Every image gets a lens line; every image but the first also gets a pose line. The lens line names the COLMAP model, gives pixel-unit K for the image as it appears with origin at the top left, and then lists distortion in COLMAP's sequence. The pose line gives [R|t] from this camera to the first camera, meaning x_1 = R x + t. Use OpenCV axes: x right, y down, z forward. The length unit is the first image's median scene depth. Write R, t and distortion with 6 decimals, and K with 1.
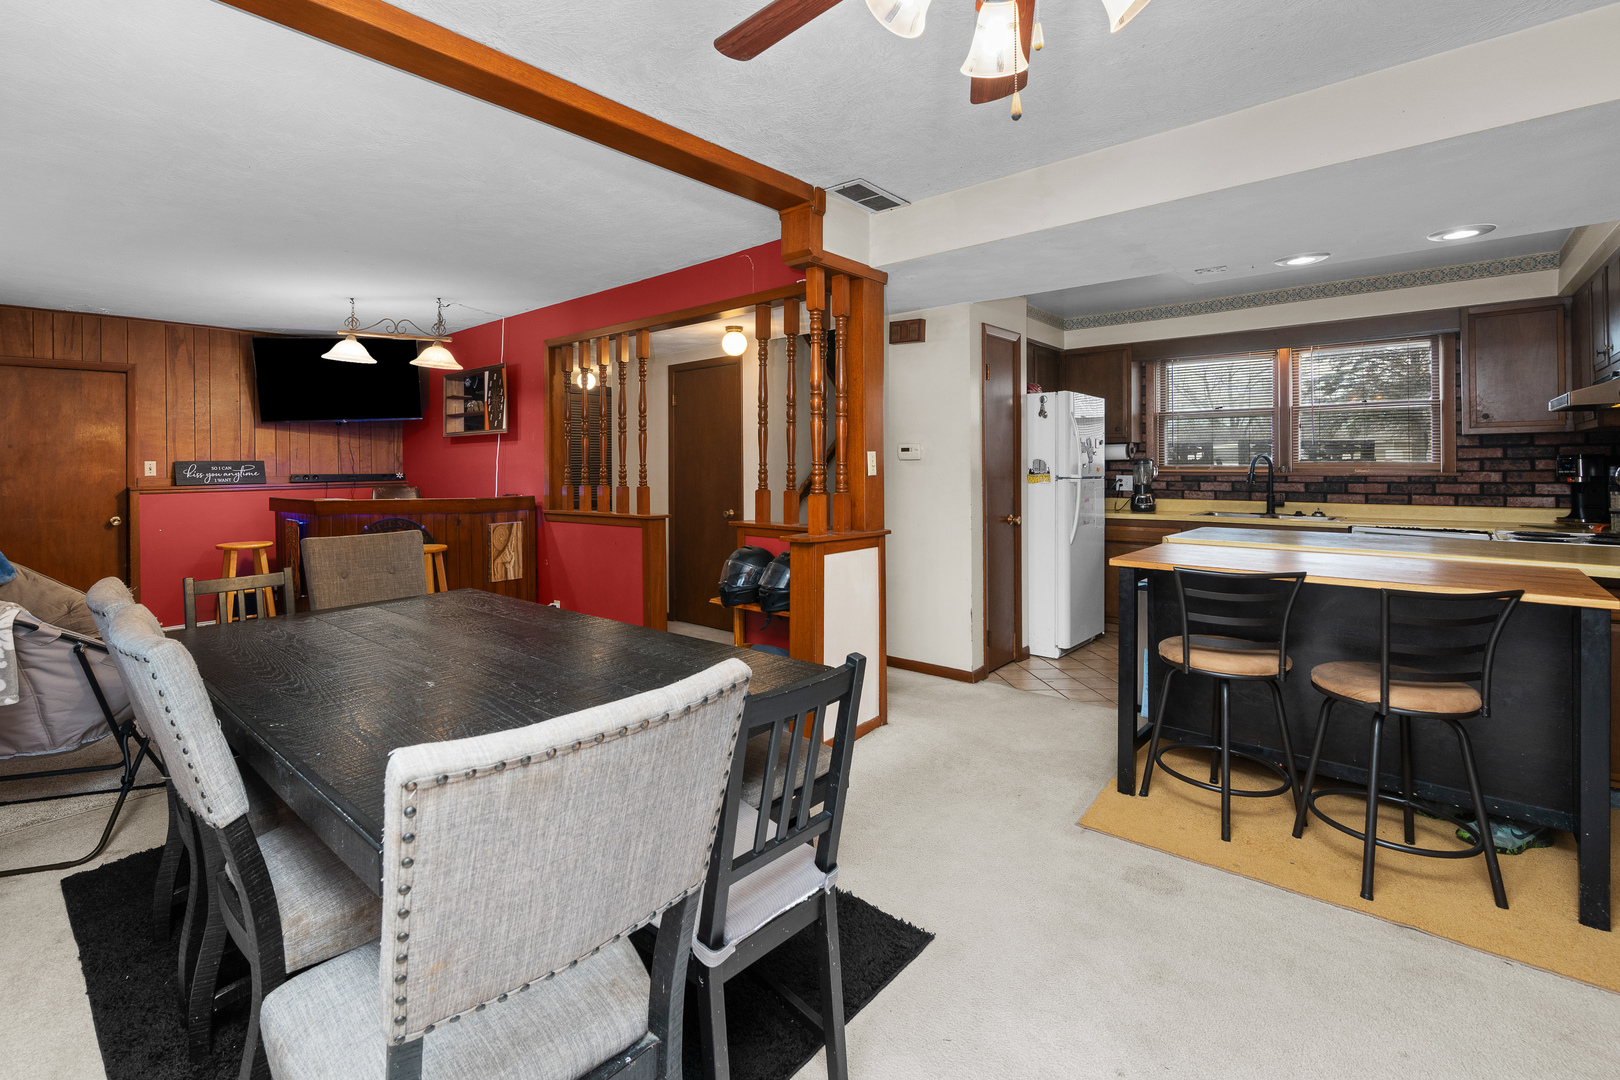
lens RADIAL K [[734.8, 0, 760.5], [0, 734.8, 467.3], [0, 0, 1]] dist [0.000102, 0.000334]
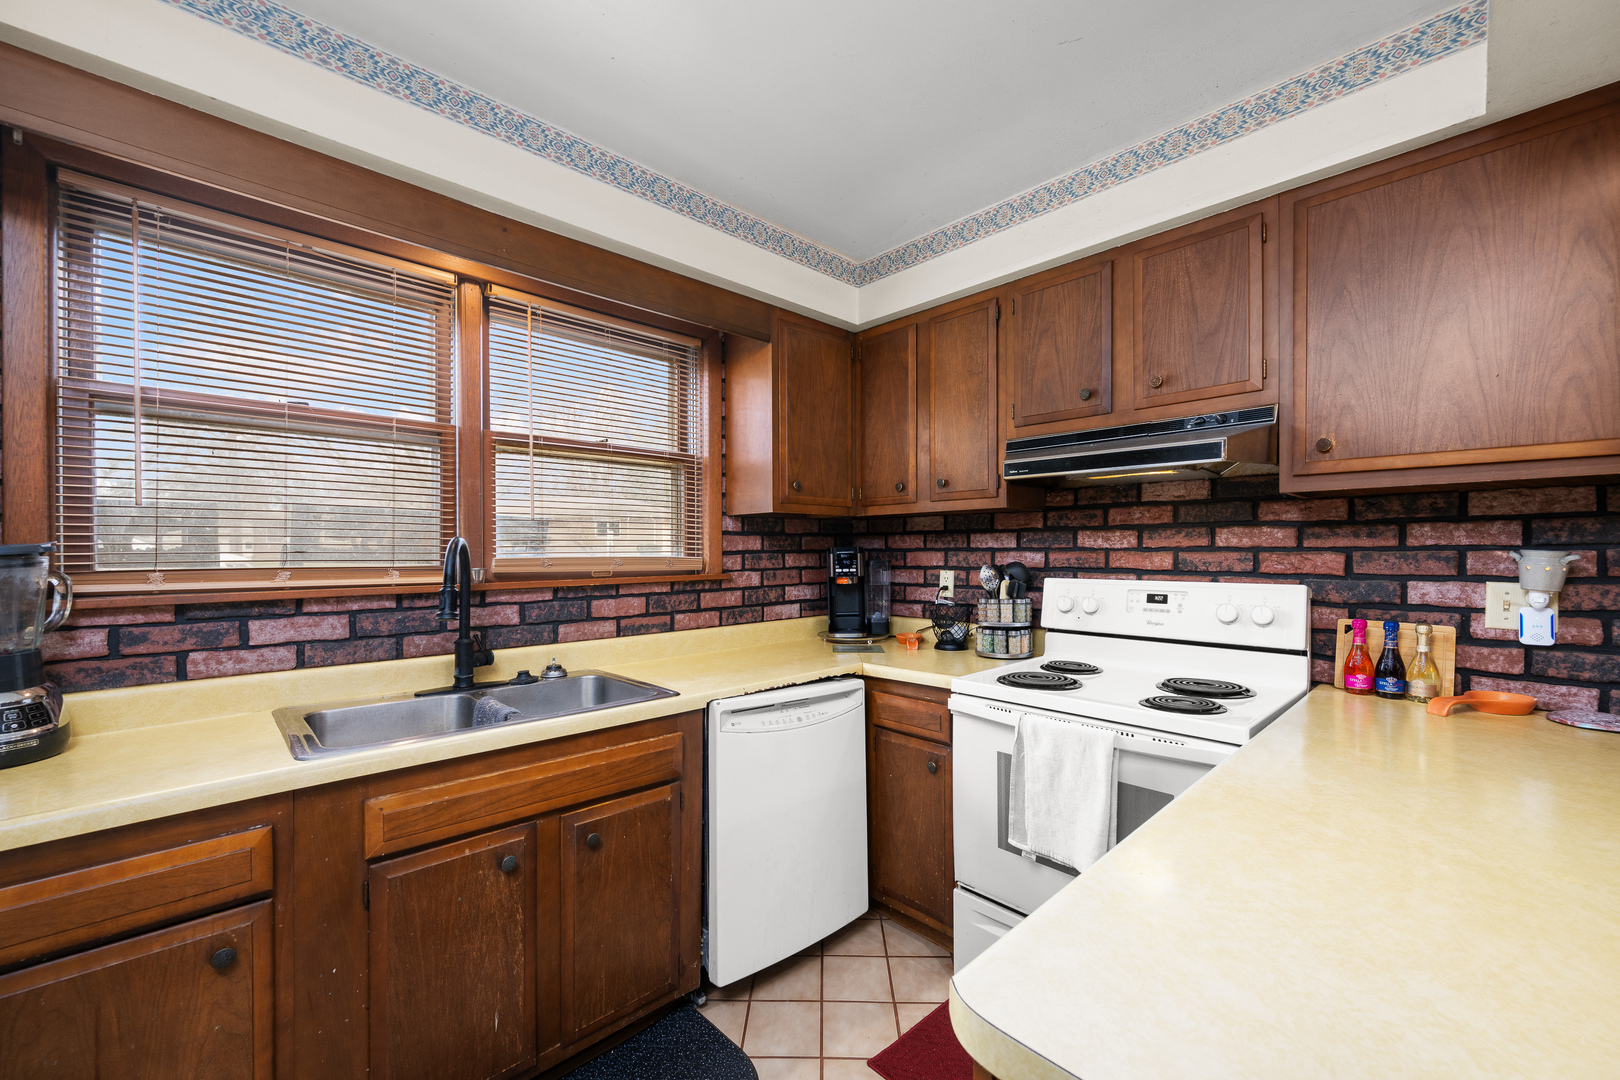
lens RADIAL K [[640.4, 0, 809.5], [0, 640.4, 555.3], [0, 0, 1]] dist [0.000371, -0.000040]
pose [[0.075058, -0.004336, 0.997170, 0.391269], [0.003421, 0.999986, 0.004091, -0.009988], [-0.997173, 0.003104, 0.075072, 0.851894]]
